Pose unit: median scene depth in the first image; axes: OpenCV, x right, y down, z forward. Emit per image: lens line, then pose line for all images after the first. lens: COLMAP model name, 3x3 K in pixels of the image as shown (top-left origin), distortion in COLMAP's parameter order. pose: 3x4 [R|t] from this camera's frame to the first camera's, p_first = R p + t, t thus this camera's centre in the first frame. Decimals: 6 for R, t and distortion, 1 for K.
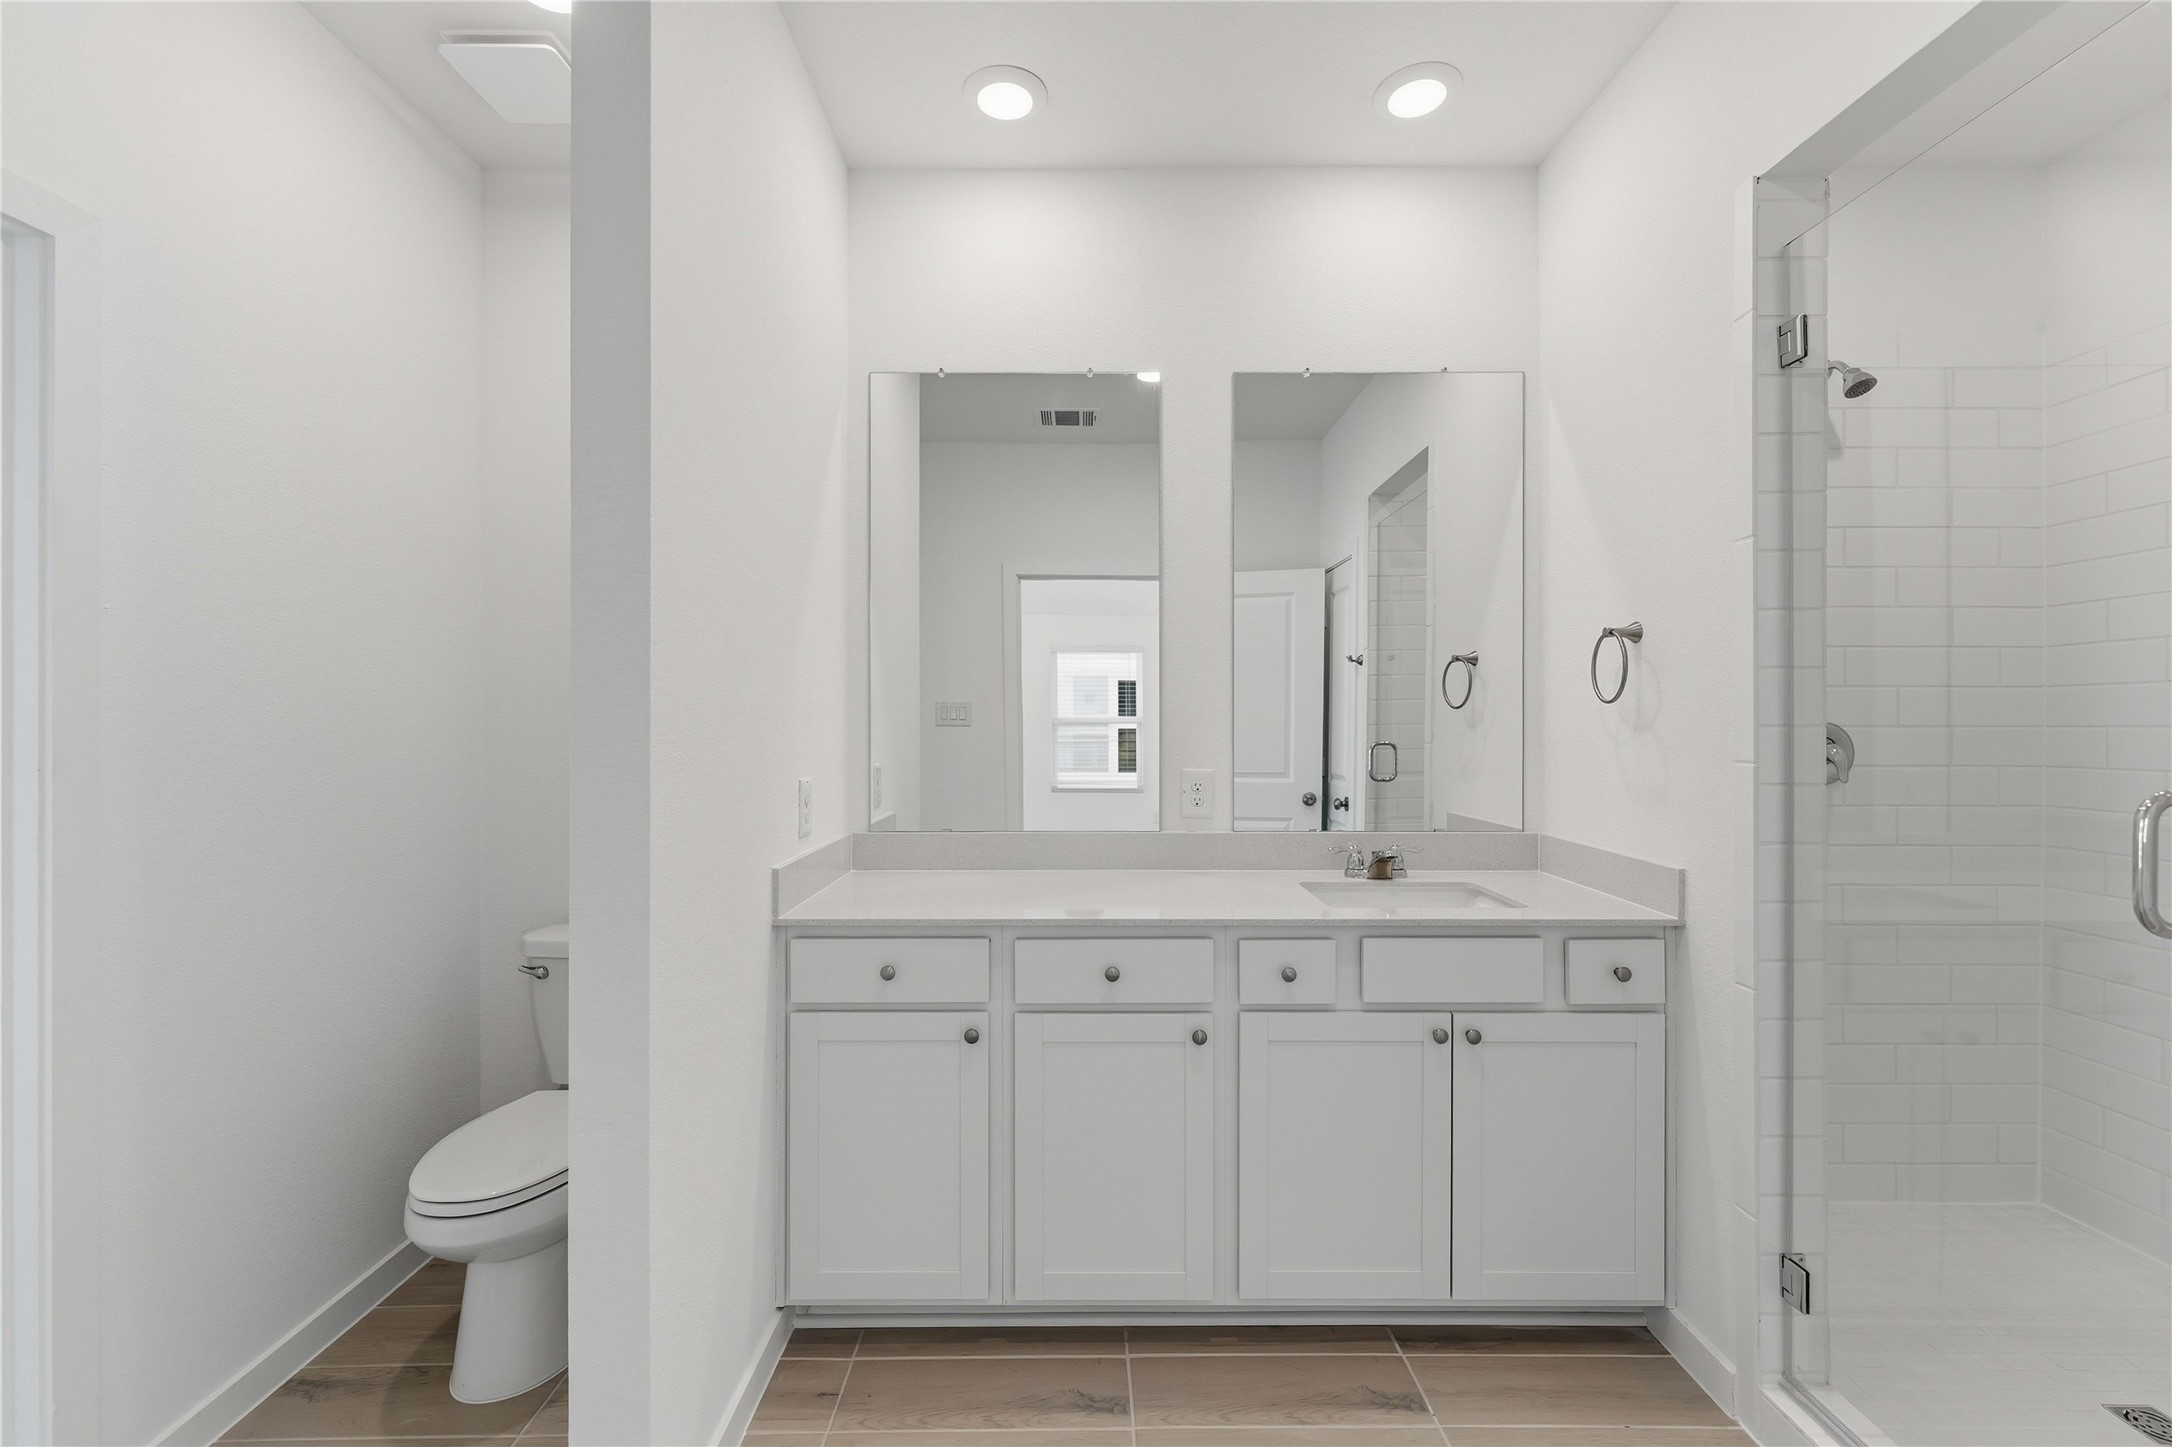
lens RADIAL K [[894.2, 0, 1083.9], [0, 894.2, 715.8], [0, 0, 1]] dist [0.004220, 0.000549]
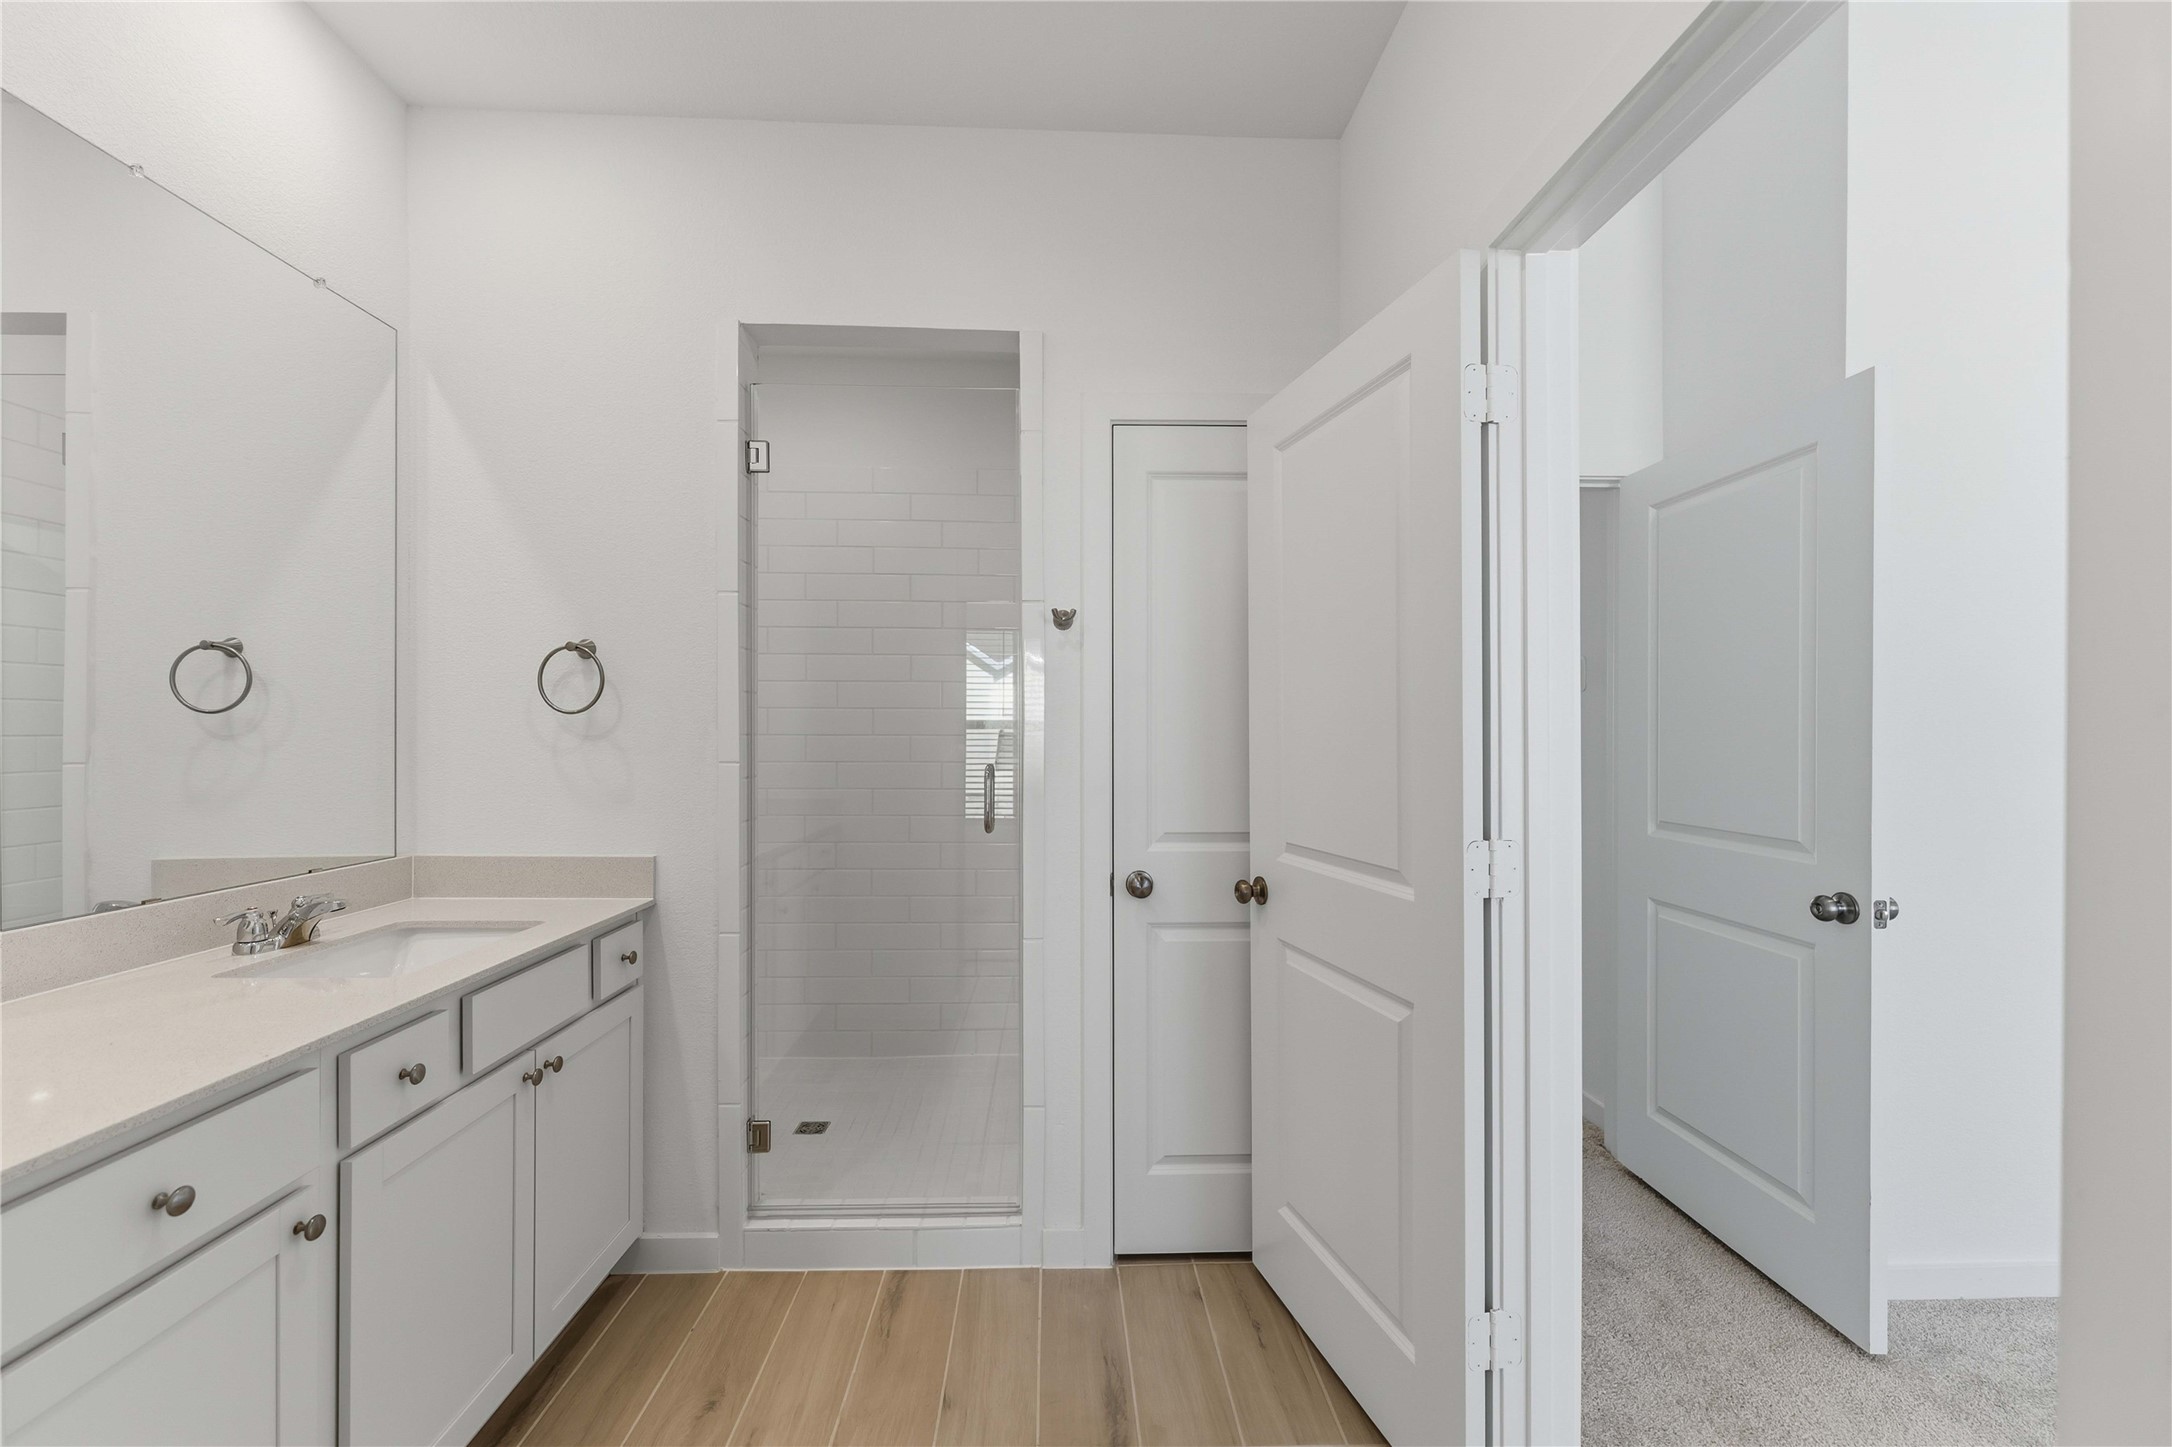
lens RADIAL K [[894.2, 0, 1073.5], [0, 894.2, 722.5], [0, 0, 1]] dist [0.004220, 0.000549]
pose [[-0.034128, 0.011166, 0.999355, -0.527743], [-0.009355, 0.999890, -0.011491, 0.003000], [-0.999374, -0.009741, -0.034019, 0.484655]]
